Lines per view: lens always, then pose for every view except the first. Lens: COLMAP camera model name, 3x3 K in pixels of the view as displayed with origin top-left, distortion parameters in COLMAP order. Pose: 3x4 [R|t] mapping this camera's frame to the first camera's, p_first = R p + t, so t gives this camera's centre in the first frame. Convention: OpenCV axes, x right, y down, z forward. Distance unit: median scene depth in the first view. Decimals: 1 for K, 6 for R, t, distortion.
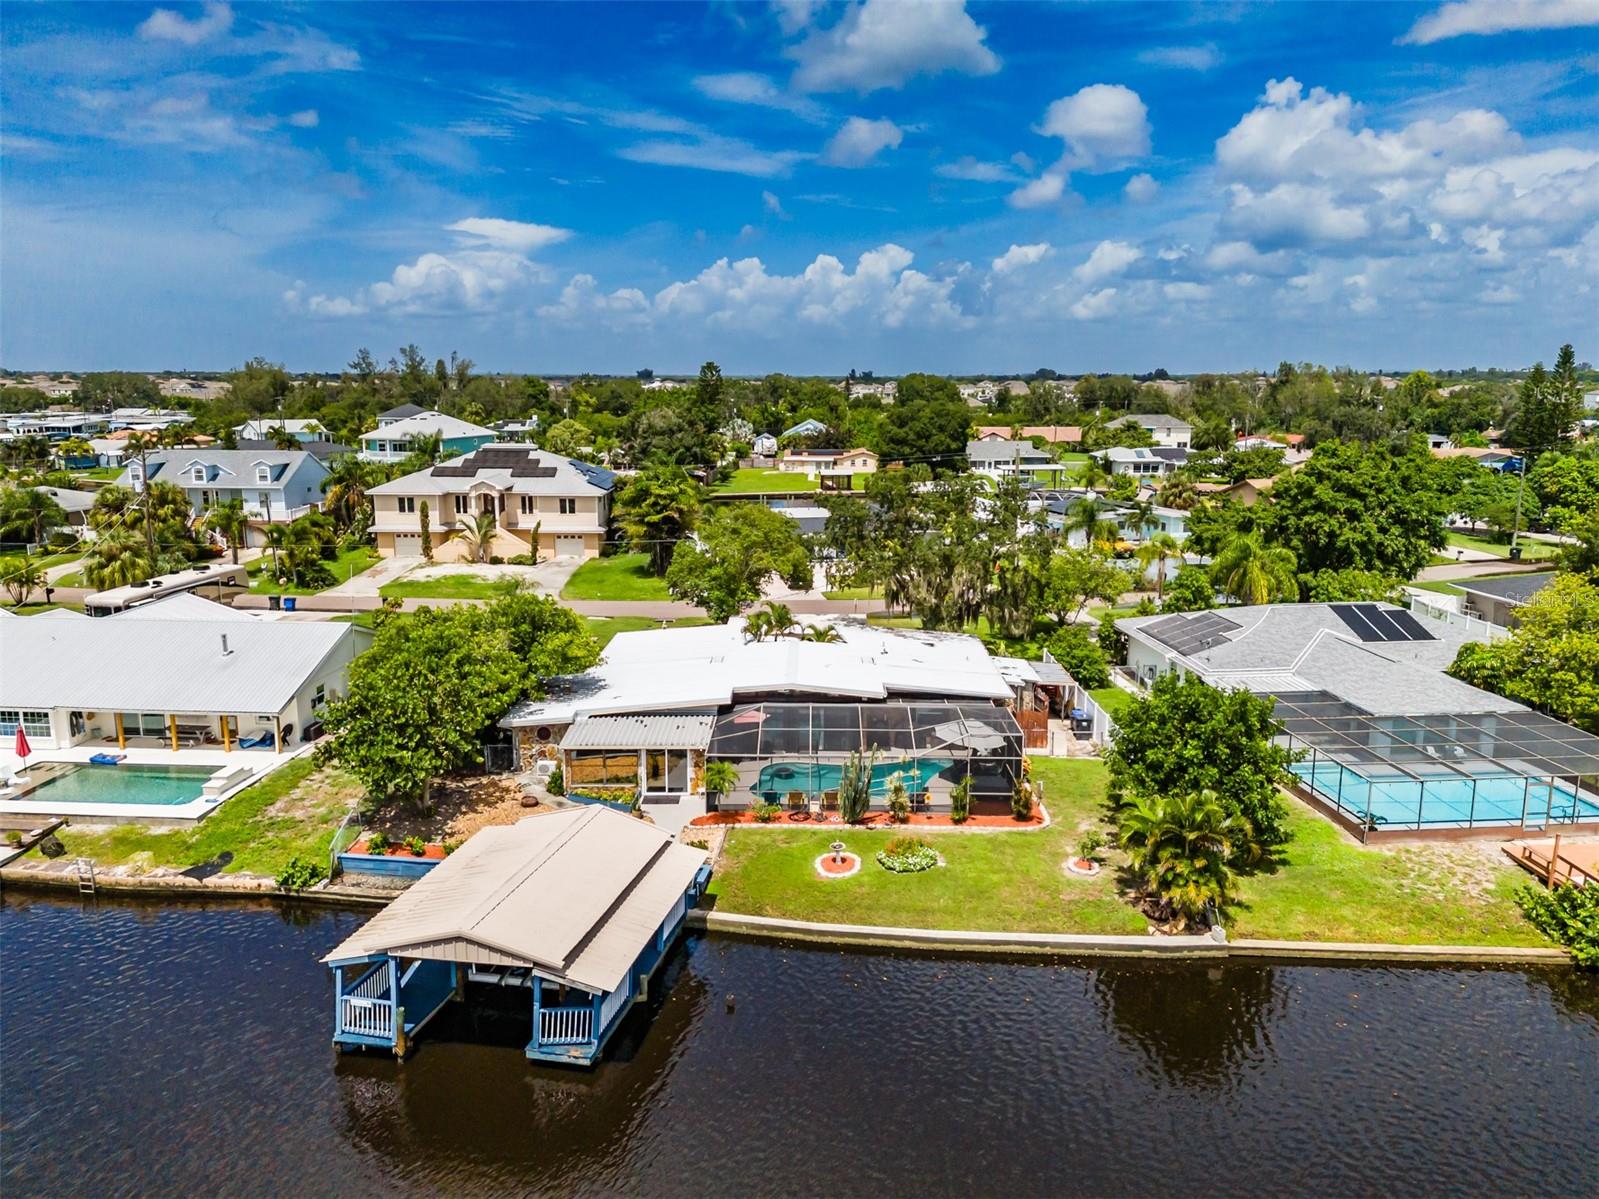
lens RADIAL K [[1159.1, 0, 797.0], [0, 1159.1, 597.4], [0, 0, 1]] dist [0.064318, -0.020200]
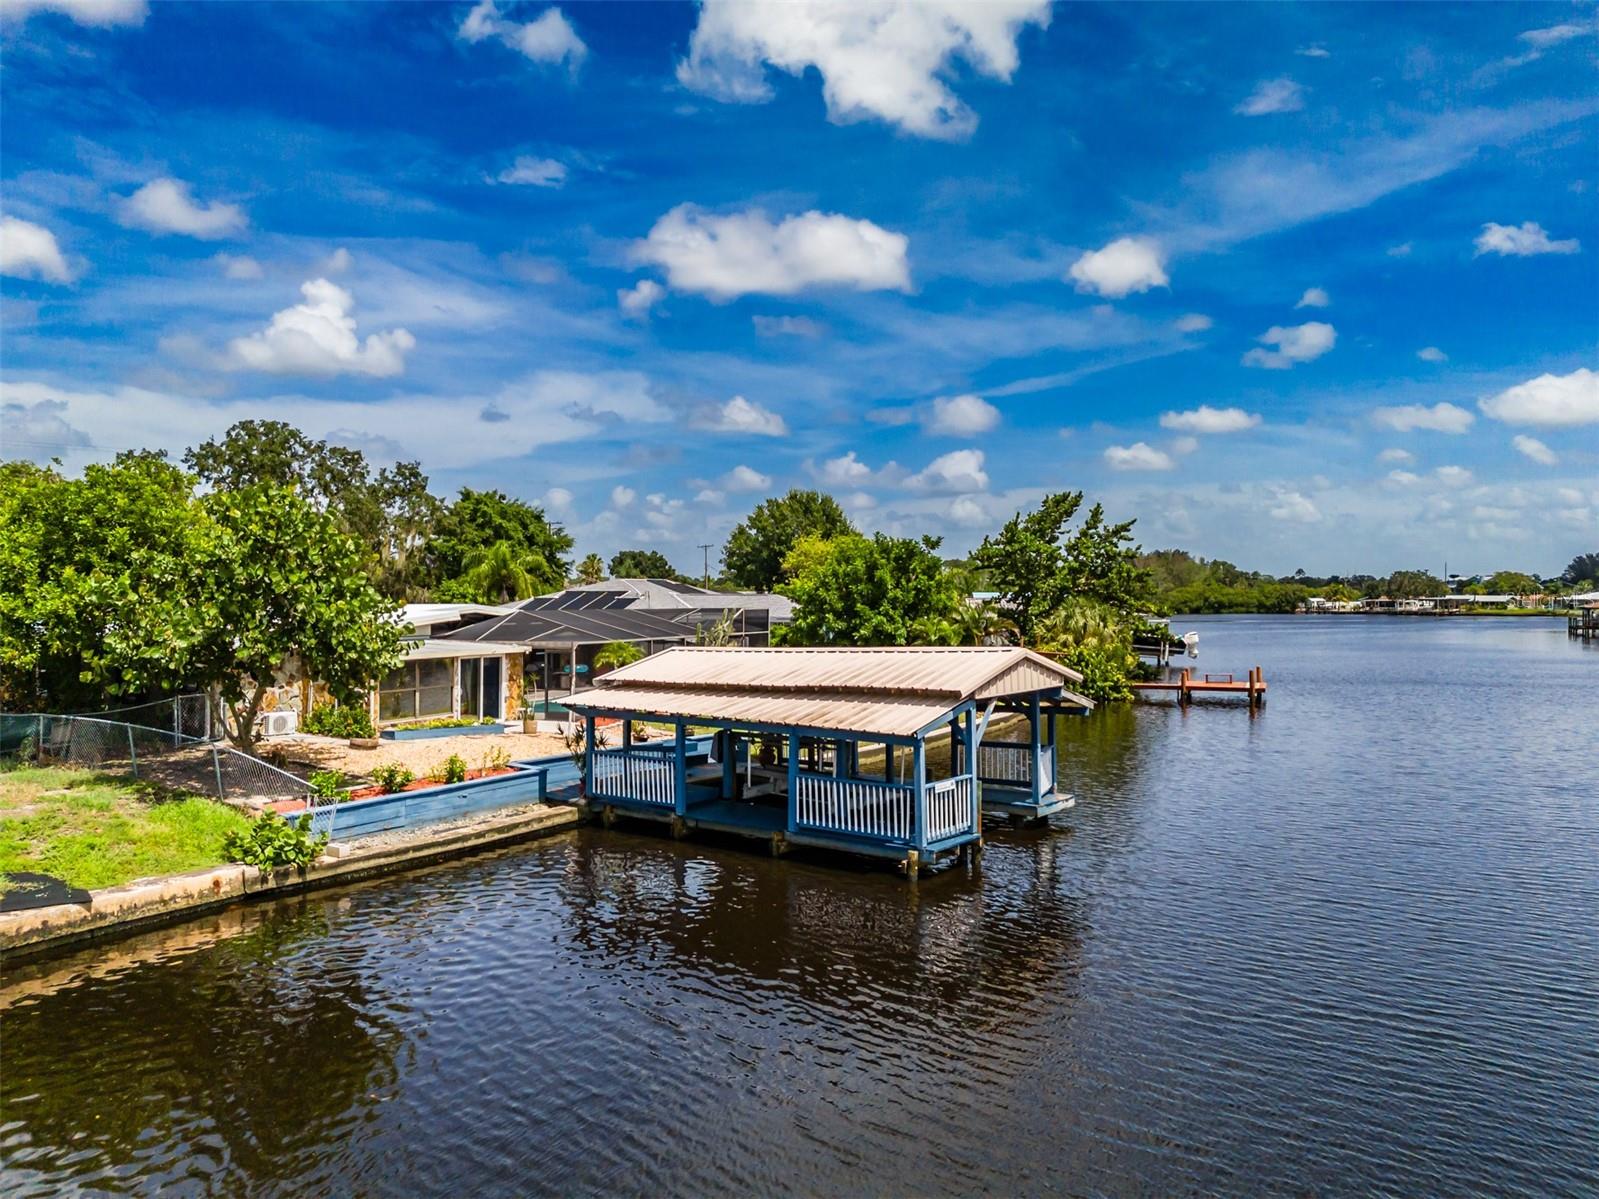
lens RADIAL K [[1159.1, 0, 796.9], [0, 1159.1, 601.6], [0, 0, 1]] dist [0.064318, -0.020200]
pose [[0.422201, 0.005467, 0.906486, -0.839008], [0.164256, 0.982967, -0.082432, 0.229225], [-0.891497, 0.183698, 0.414111, 0.637560]]
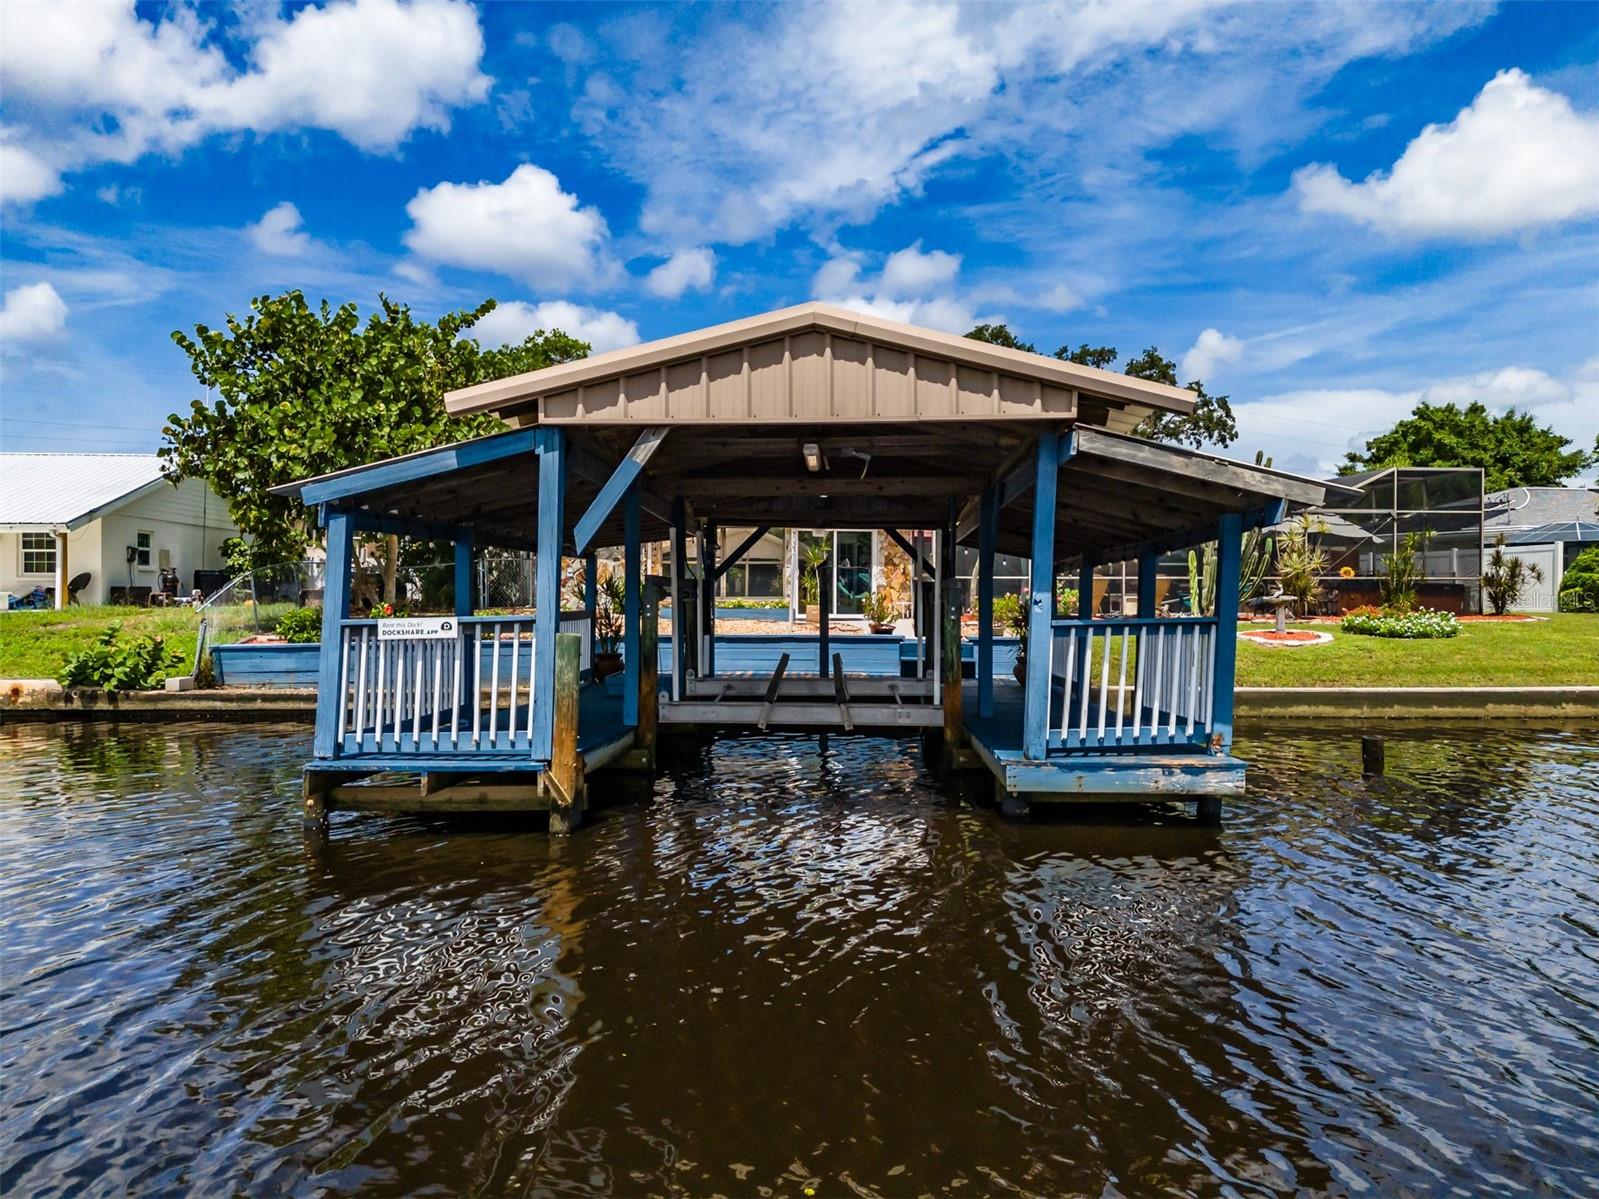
lens RADIAL K [[1159.1, 0, 788.7], [0, 1159.1, 606.1], [0, 0, 1]] dist [0.064318, -0.020200]
pose [[0.988657, 0.002212, 0.150175, -0.265307], [0.024553, 0.984059, -0.176140, 0.320541], [-0.148171, 0.177830, 0.972842, 0.580581]]
